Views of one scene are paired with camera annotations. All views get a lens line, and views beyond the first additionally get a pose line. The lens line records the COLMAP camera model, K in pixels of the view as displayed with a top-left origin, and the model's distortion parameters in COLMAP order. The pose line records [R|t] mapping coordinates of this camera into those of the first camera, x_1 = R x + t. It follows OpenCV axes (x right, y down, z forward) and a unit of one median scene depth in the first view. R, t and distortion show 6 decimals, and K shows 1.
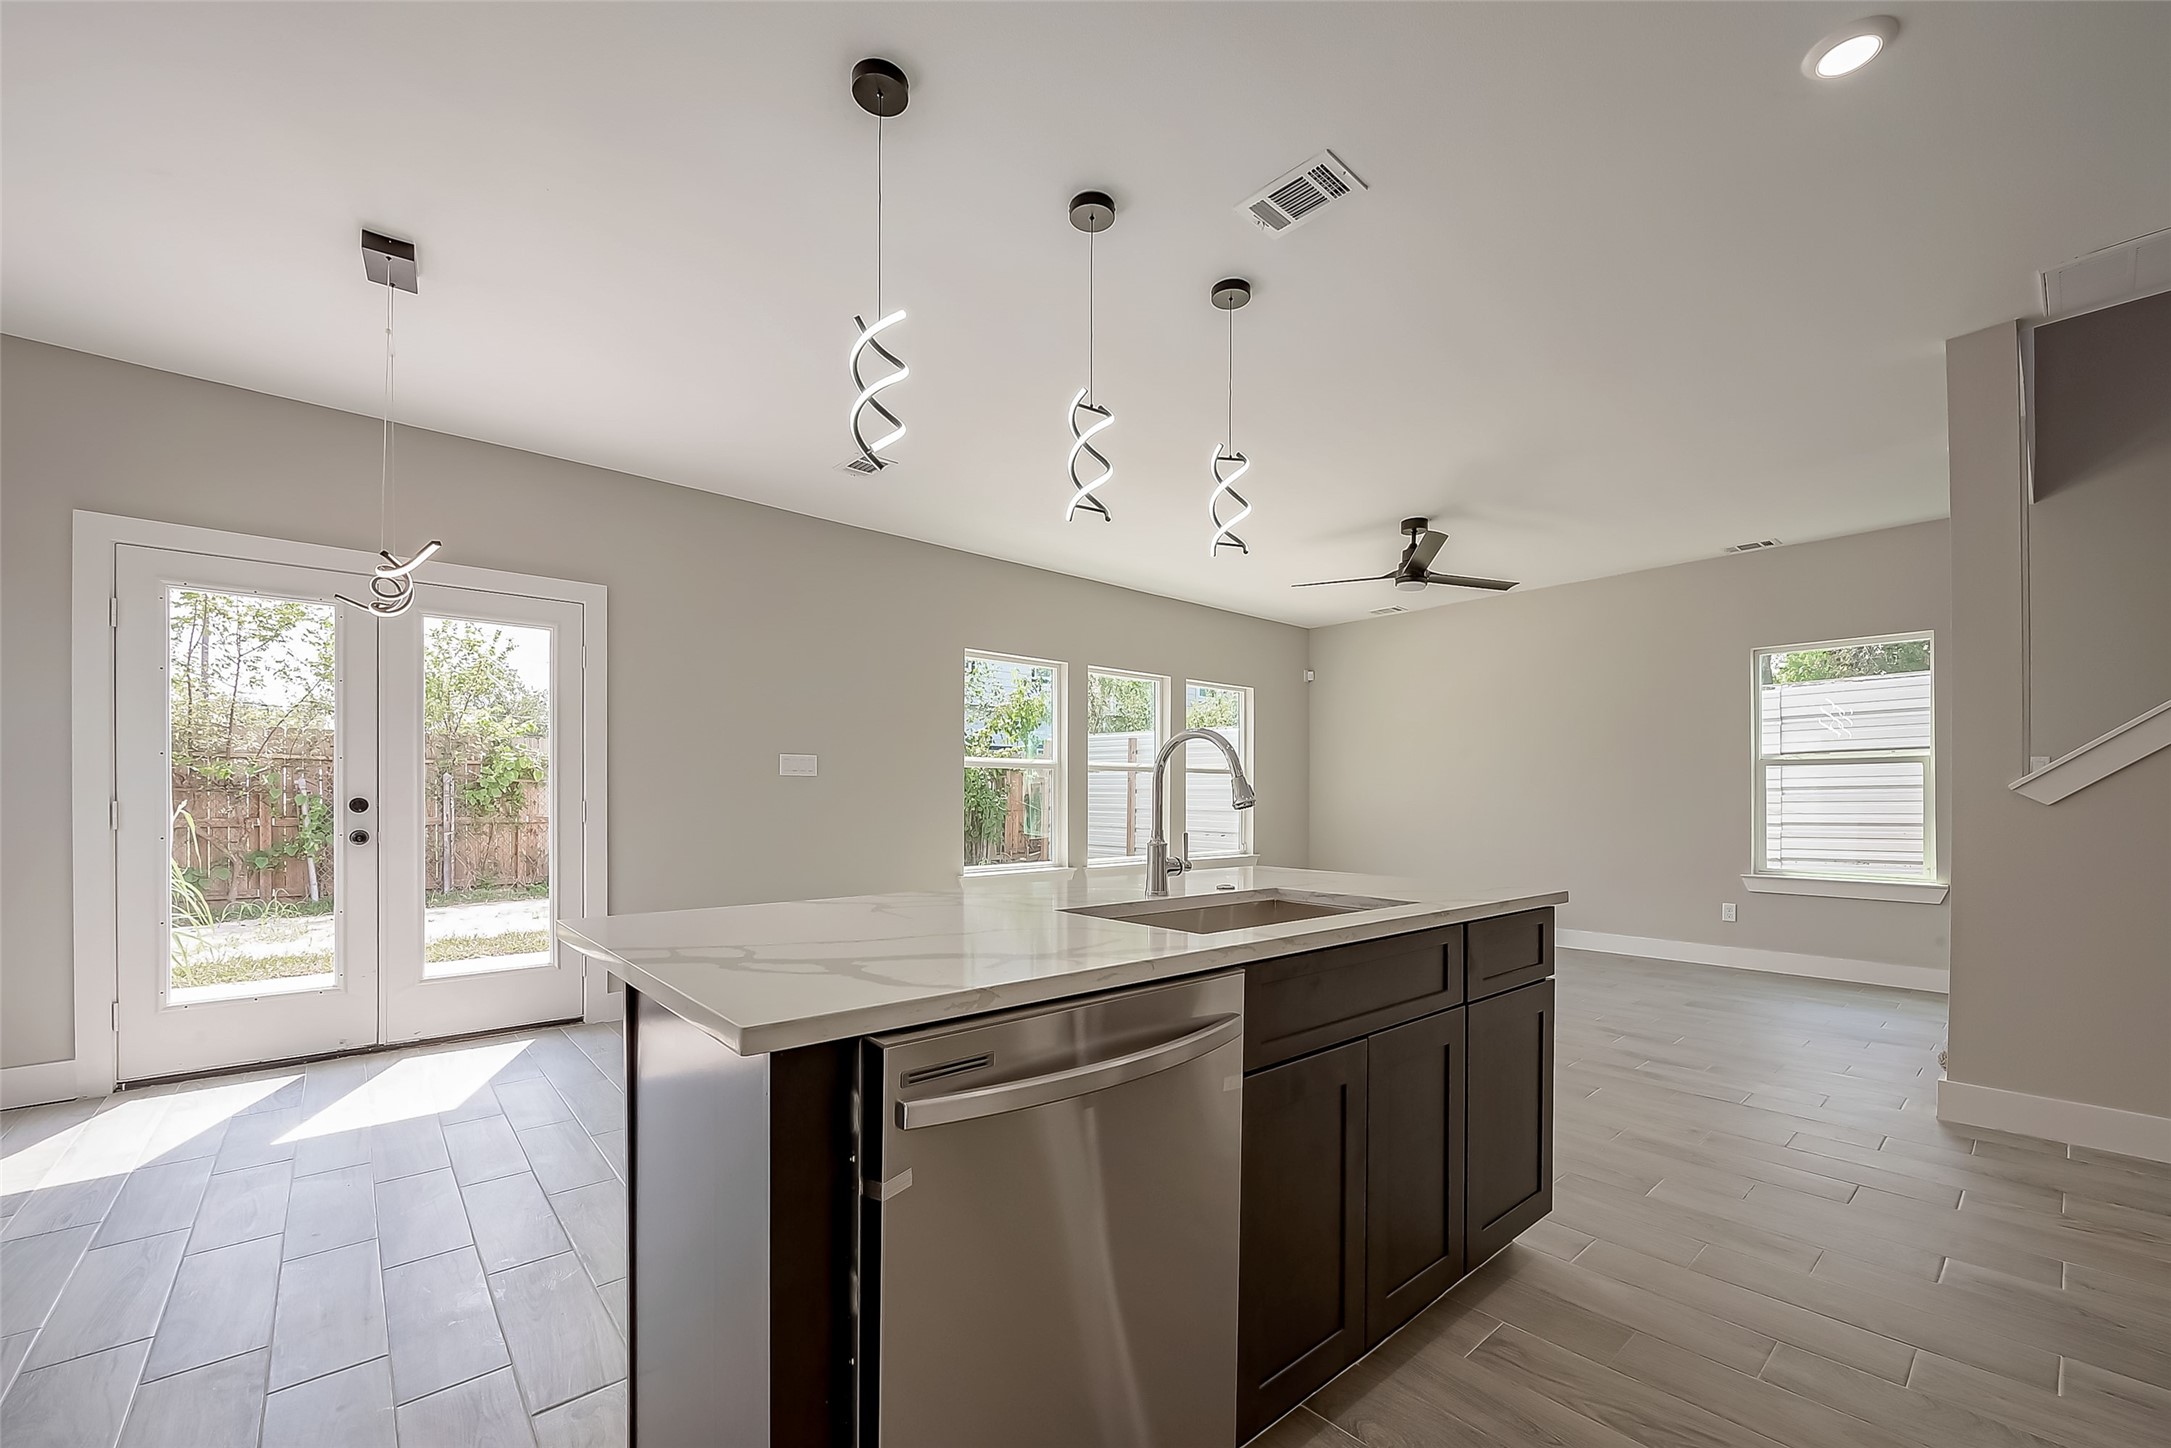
lens RADIAL K [[863.1, 0, 1139.4], [0, 863.1, 803.3], [0, 0, 1]] dist [0.000299, -0.000607]
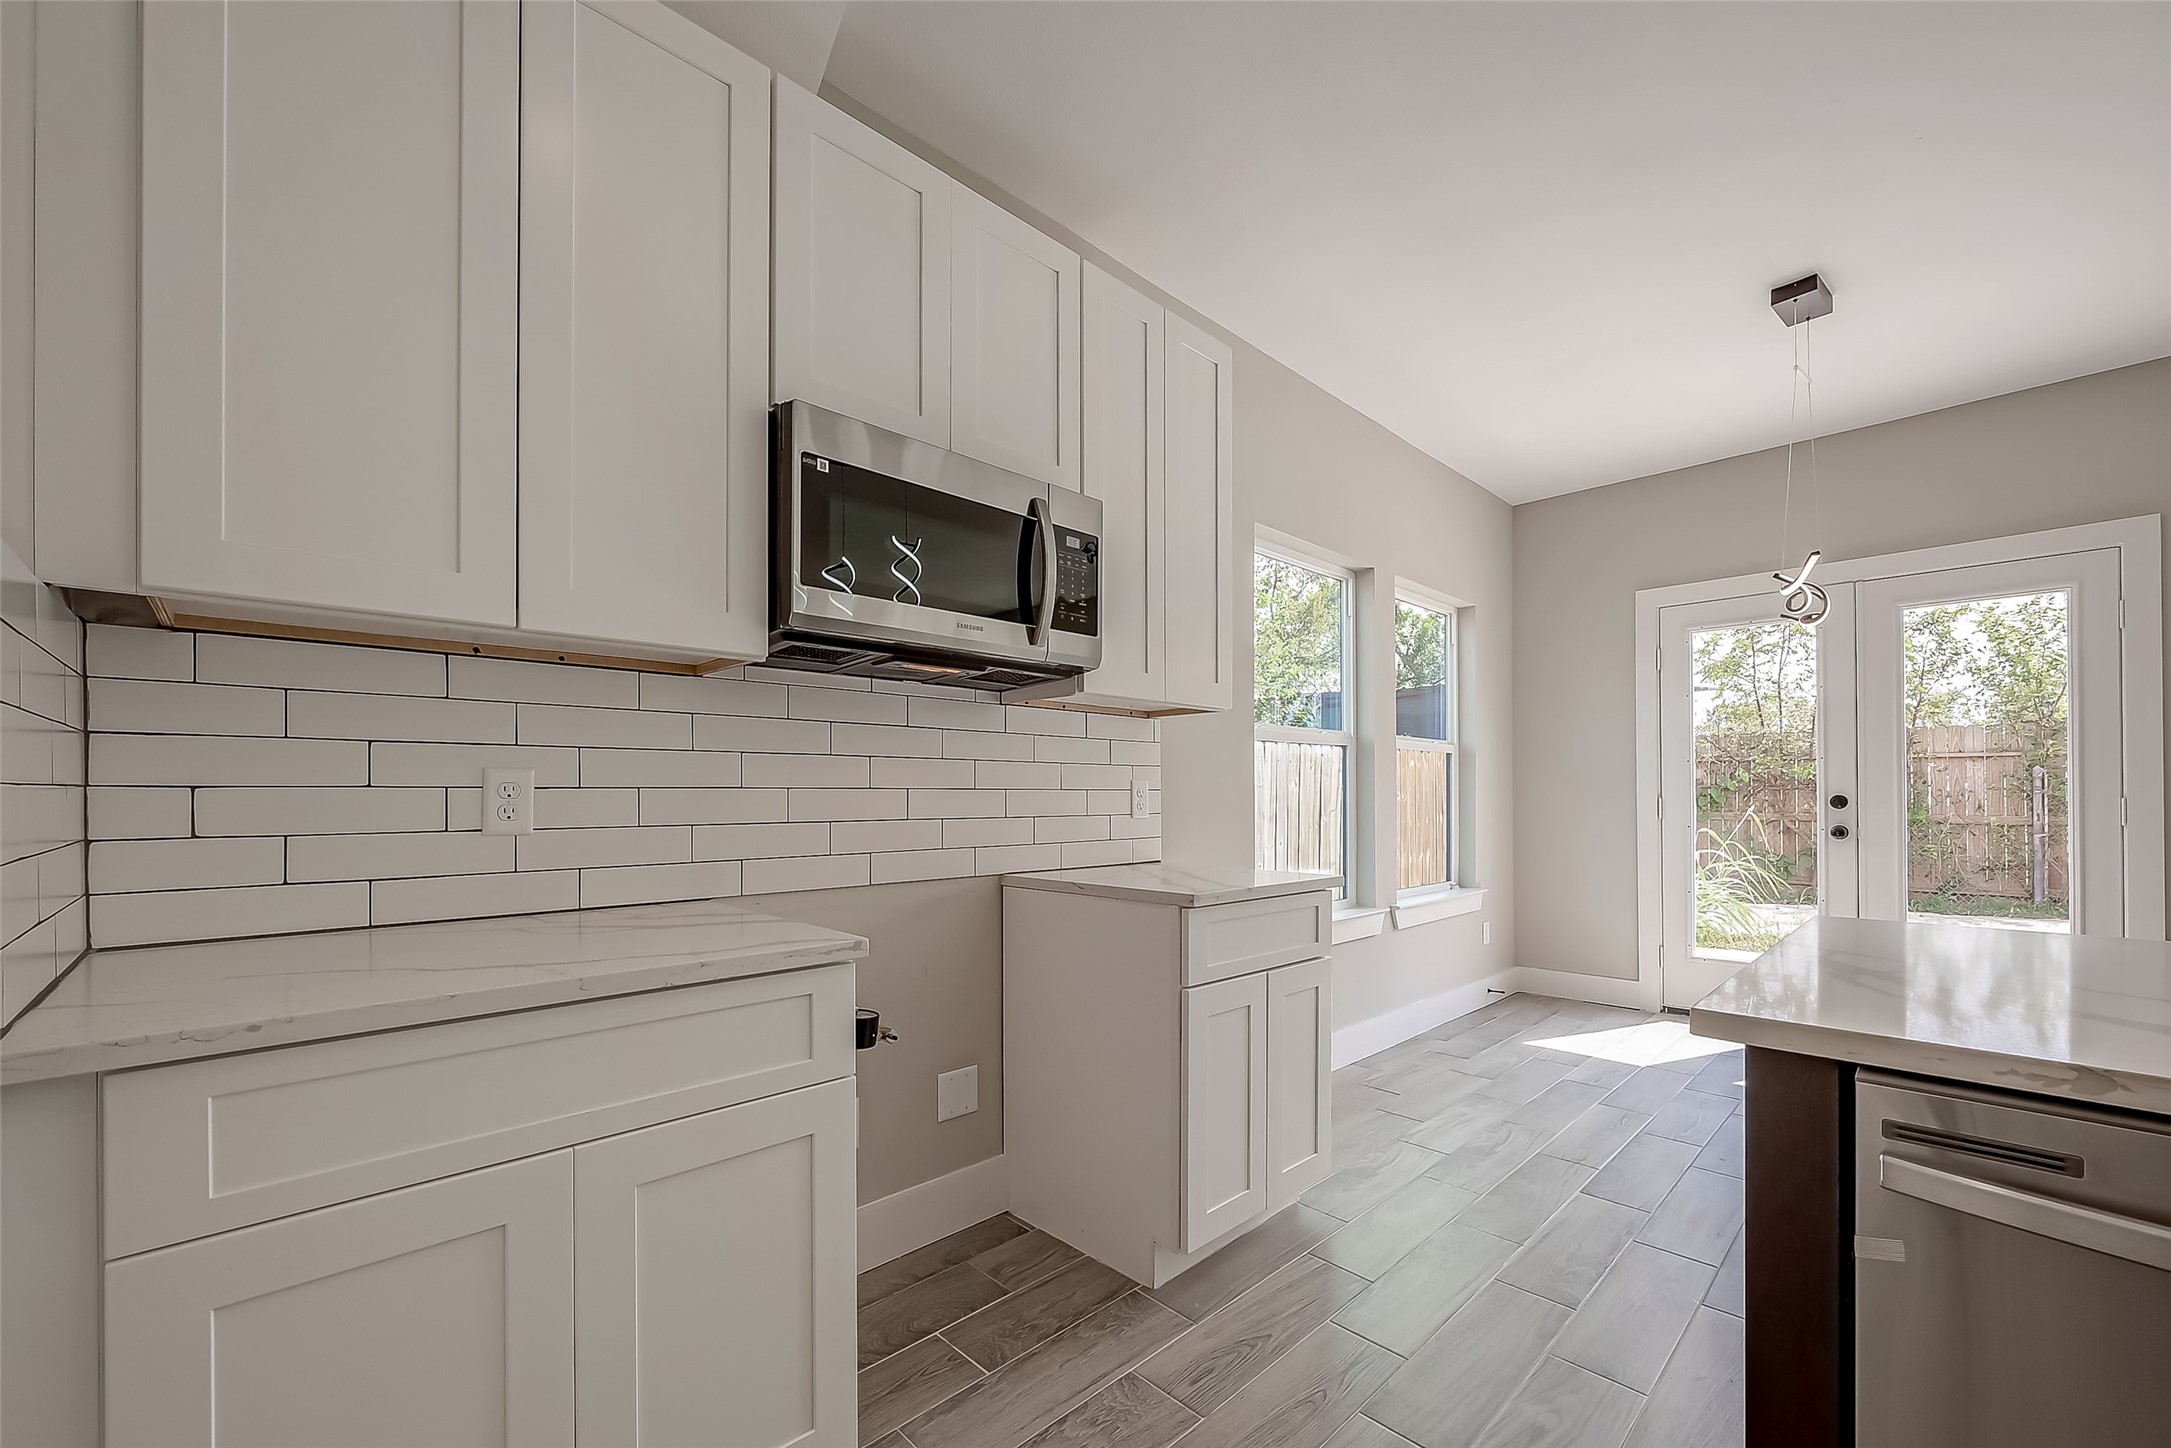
lens RADIAL K [[863.1, 0, 1085.9], [0, 863.1, 791.4], [0, 0, 1]] dist [0.000299, -0.000607]
pose [[0.033343, -0.006431, -0.999423, 0.121389], [-0.004148, 0.999970, -0.006573, 0.000392], [0.999435, 0.004364, 0.033315, 0.042942]]
